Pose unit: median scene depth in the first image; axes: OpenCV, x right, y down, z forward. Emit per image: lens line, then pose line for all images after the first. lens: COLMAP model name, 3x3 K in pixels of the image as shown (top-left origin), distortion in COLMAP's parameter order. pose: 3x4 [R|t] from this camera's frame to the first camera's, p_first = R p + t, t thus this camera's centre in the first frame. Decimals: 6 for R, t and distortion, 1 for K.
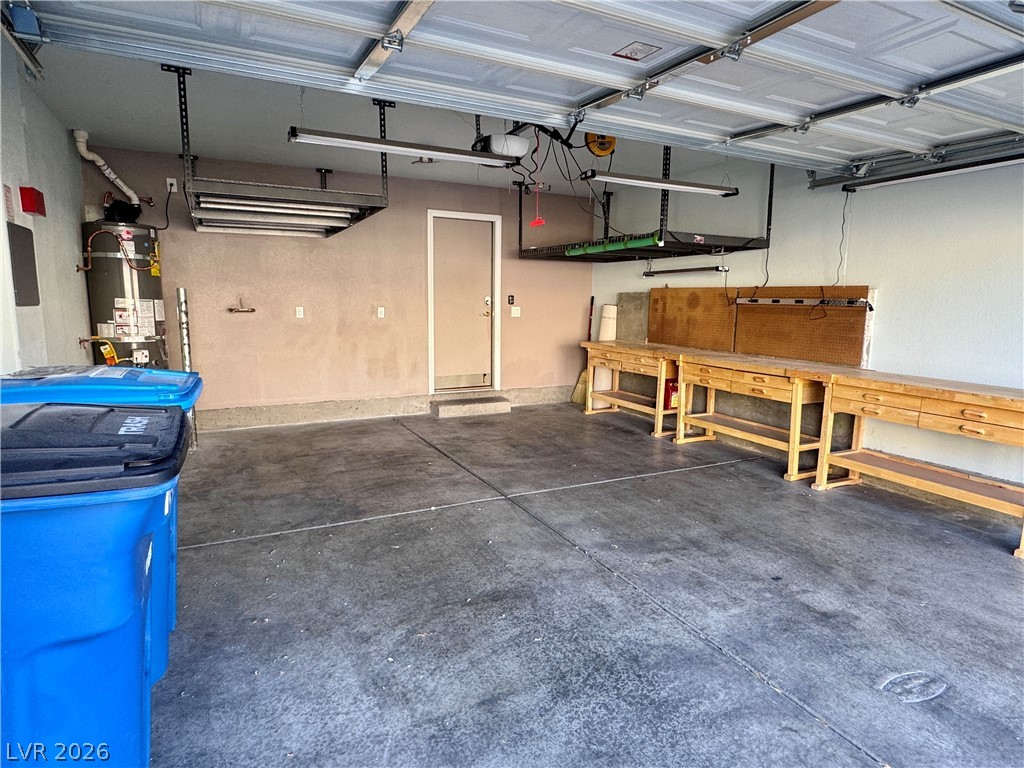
lens RADIAL K [[589.1, 0, 511.6], [0, 589.1, 383.2], [0, 0, 1]] dist [-0.000002, 0.000183]
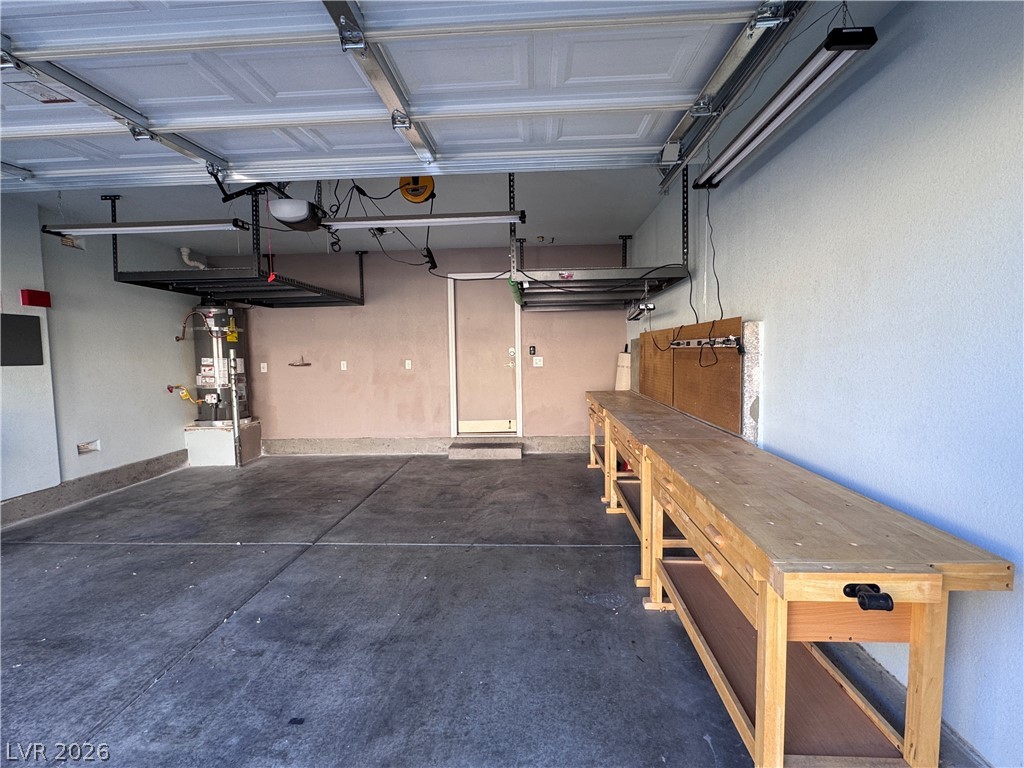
lens RADIAL K [[493.2, 0, 511.5], [0, 493.2, 385.6], [0, 0, 1]] dist [-0.001228, 0.000151]
pose [[0.863811, 0.006844, -0.503769, 0.661190], [-0.043311, 0.997215, -0.060717, -0.040406], [0.501951, 0.074267, 0.861702, 0.383194]]
